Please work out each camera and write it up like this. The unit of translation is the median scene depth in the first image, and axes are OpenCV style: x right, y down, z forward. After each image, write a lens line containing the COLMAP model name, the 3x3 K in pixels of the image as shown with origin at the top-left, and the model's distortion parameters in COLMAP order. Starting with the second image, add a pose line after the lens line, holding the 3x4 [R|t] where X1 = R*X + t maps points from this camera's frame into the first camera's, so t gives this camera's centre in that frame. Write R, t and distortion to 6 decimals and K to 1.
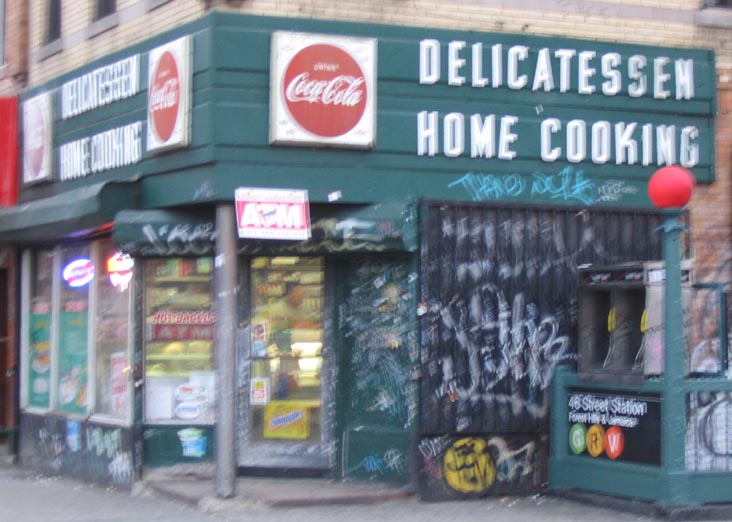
lens RADIAL K [[1920.8, 0, 365.9], [0, 1920.8, 260.2], [0, 0, 1]] dist [-0.158590, 0.000000]
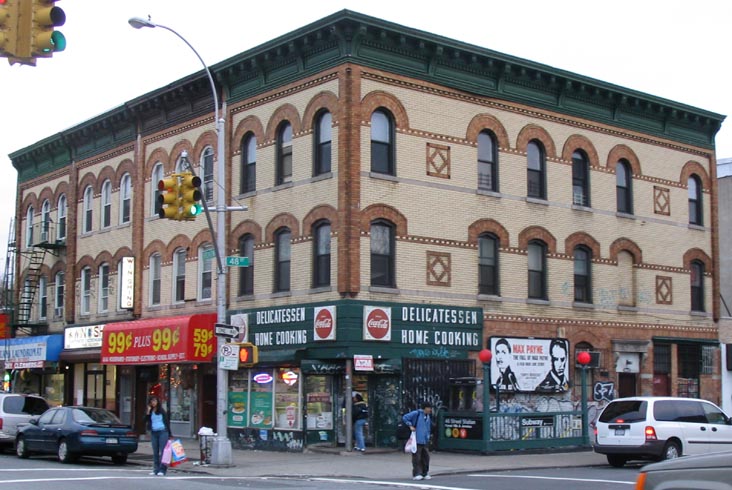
lens RADIAL K [[1160.7, 0, 366.2], [0, 1160.7, 246.2], [0, 0, 1]] dist [-0.202782, 0.000000]
pose [[0.970443, 0.029901, 0.239470, -0.483049], [-0.008206, 0.995809, -0.091087, -0.038923], [-0.241190, 0.086430, 0.966622, -0.835189]]
